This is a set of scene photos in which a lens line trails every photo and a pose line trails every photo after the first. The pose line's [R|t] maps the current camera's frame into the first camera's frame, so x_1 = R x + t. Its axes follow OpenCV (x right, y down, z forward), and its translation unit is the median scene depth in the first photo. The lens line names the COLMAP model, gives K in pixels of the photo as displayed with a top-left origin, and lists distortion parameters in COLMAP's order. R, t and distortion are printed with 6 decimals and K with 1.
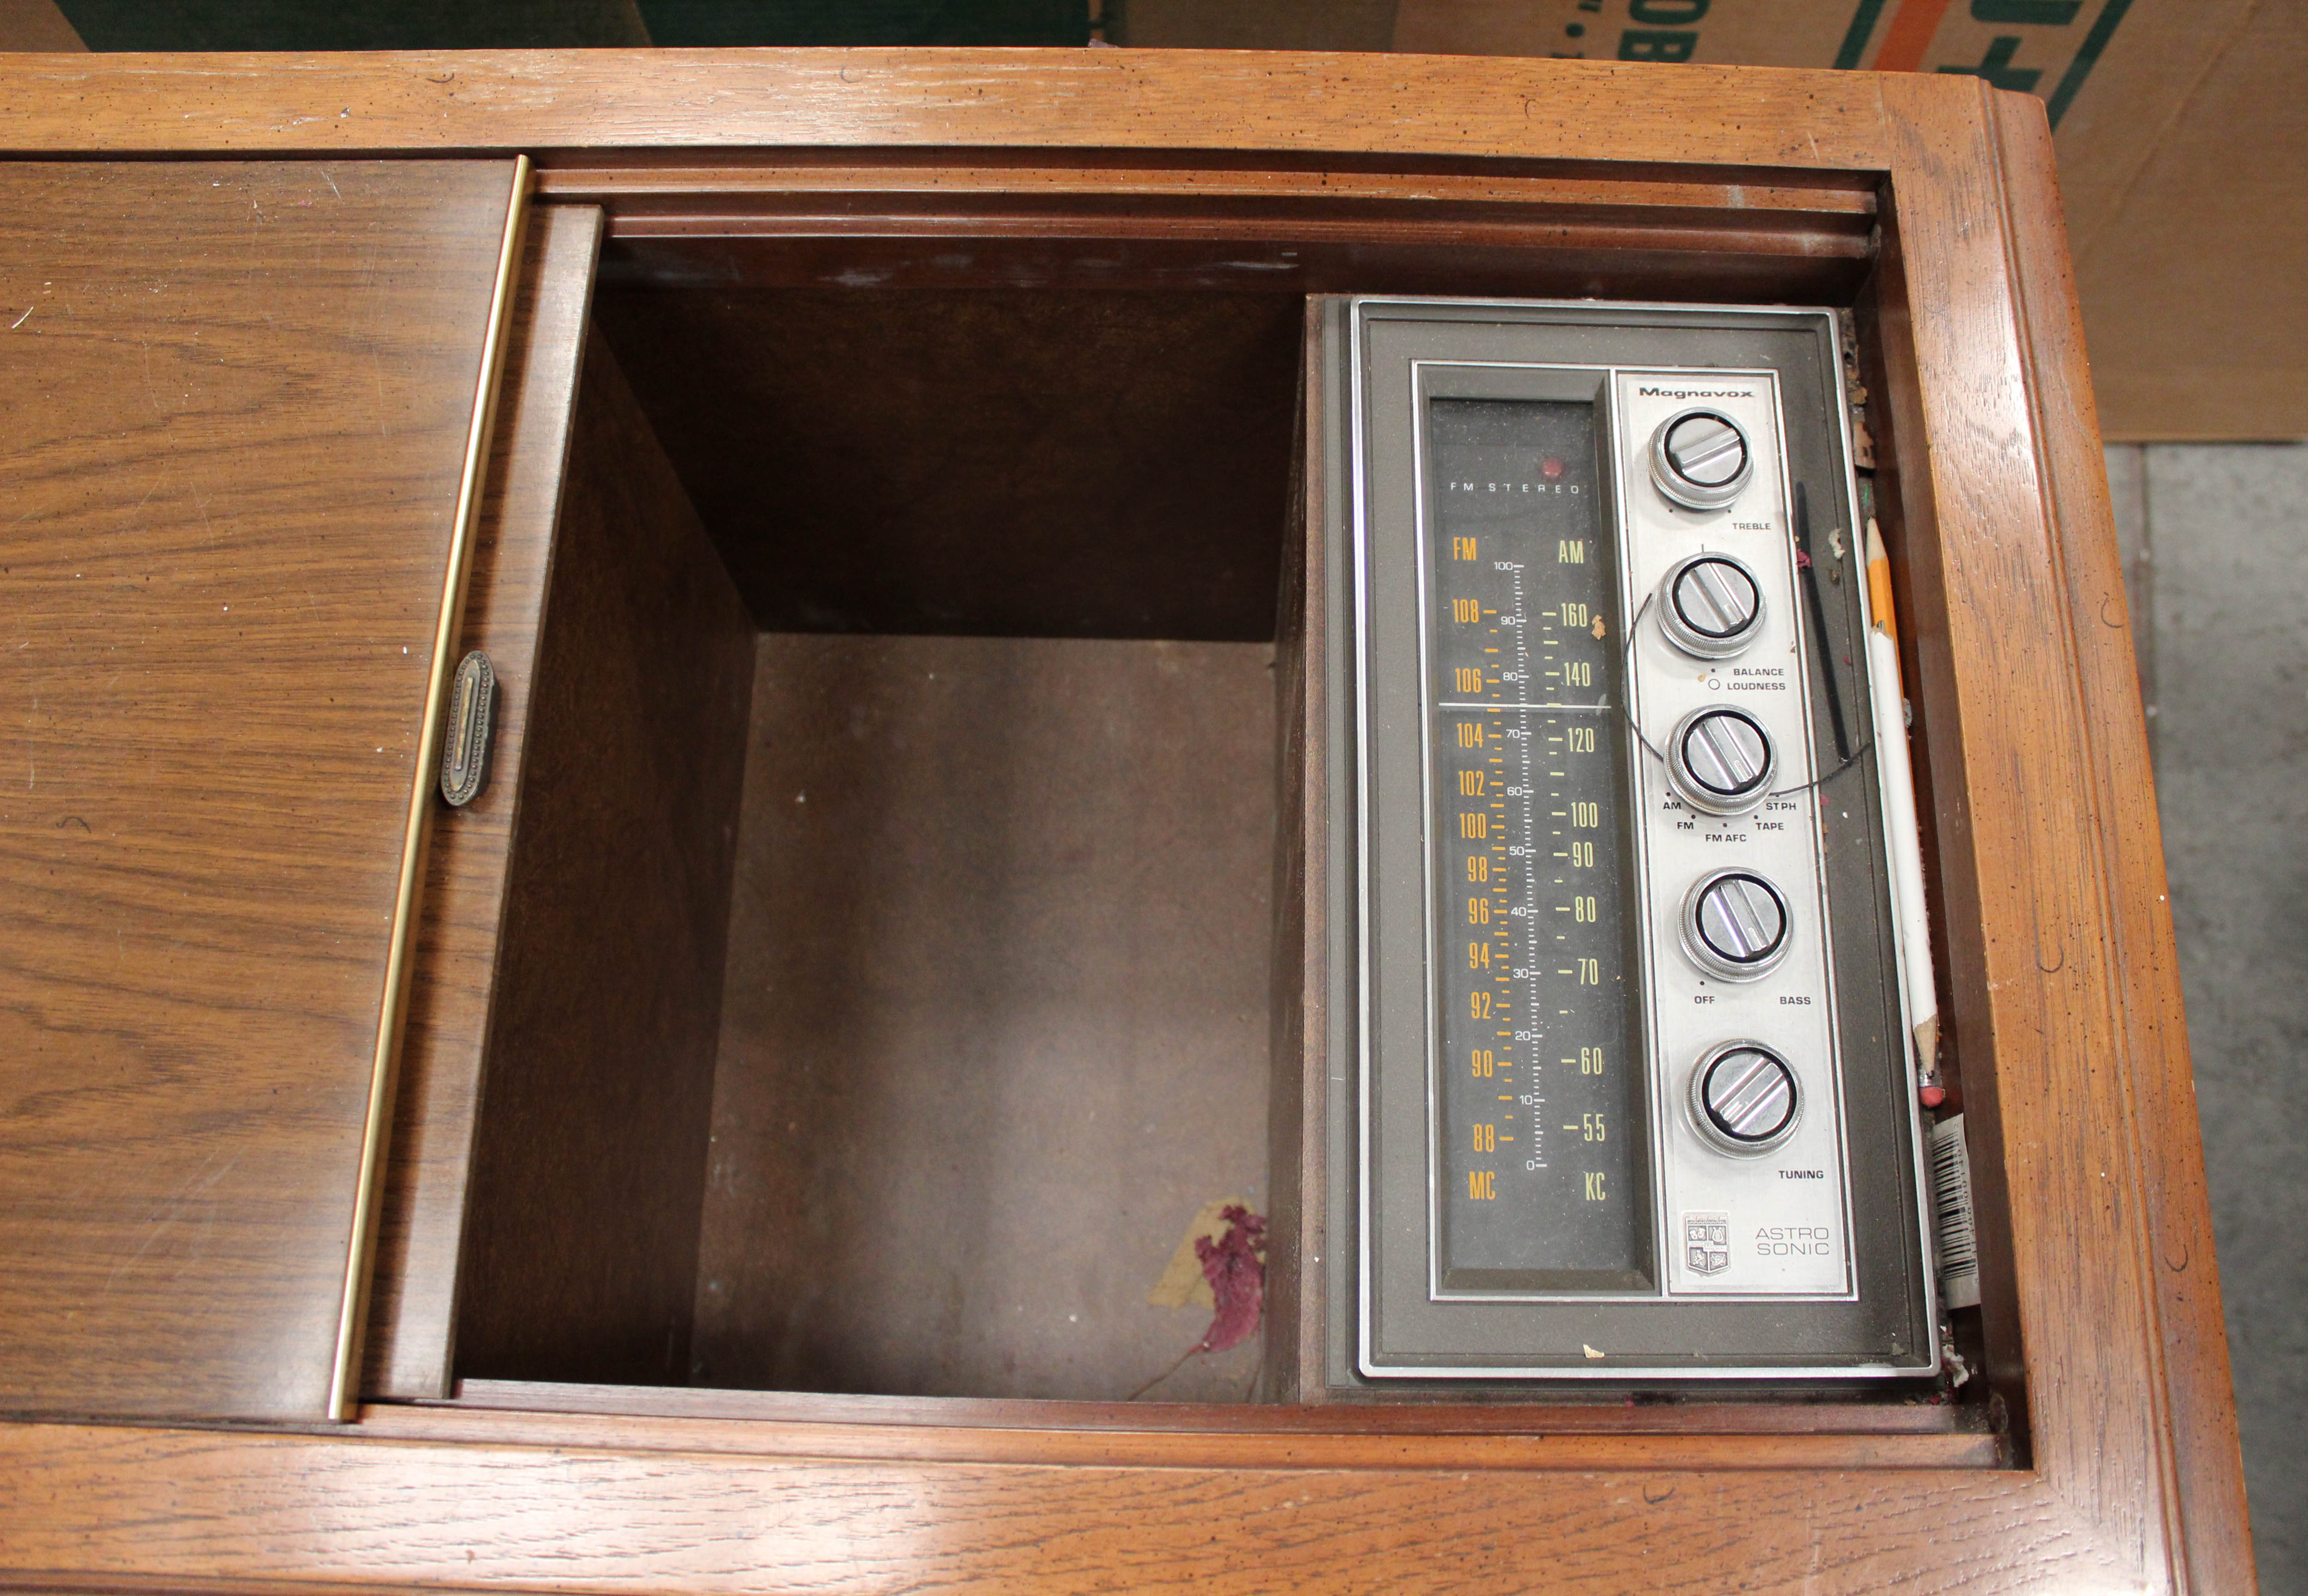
lens RADIAL K [[2014.8, 0, 1154.0], [0, 2014.8, 798.0], [0, 0, 1]] dist [-0.179071, 0.167178]
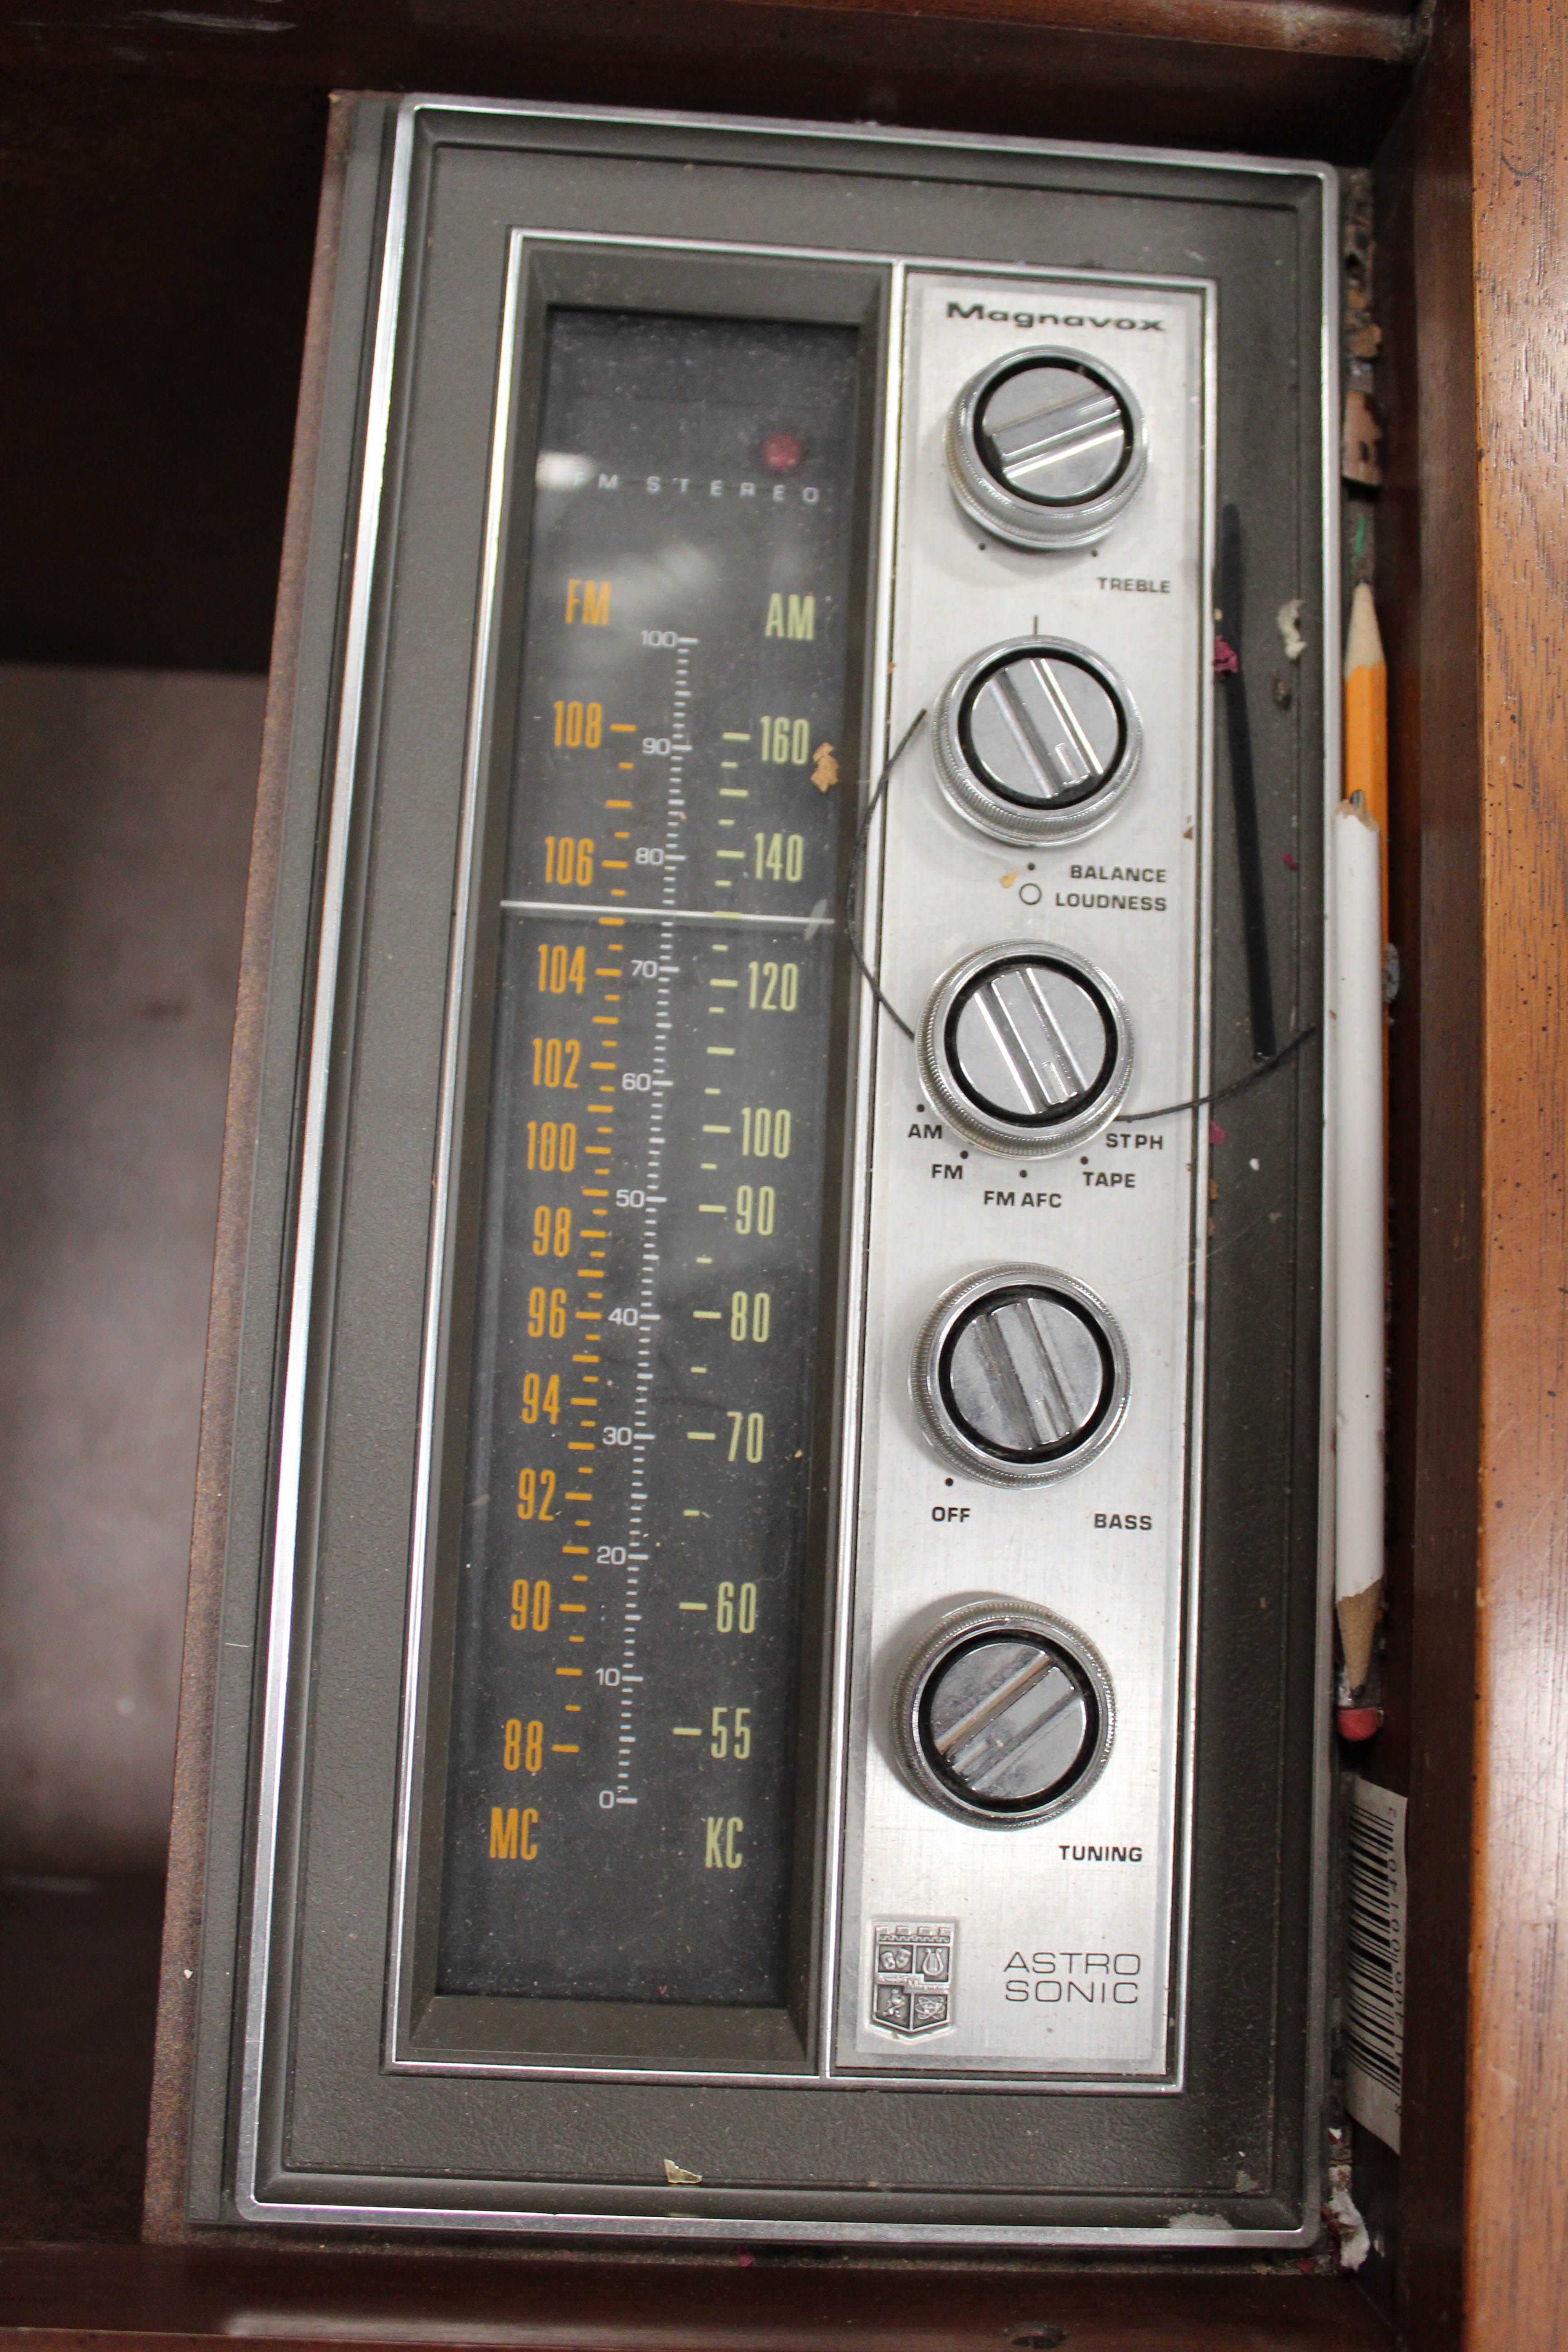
lens RADIAL K [[2158.1, 0, 784.0], [0, 2158.1, 1176.0], [0, 0, 1]] dist [-0.158723, 0.155373]
pose [[0.997300, 0.033053, 0.065569, 0.183871], [-0.044854, 0.981222, 0.187594, -0.088287], [-0.058137, -0.190028, 0.980056, 0.438333]]
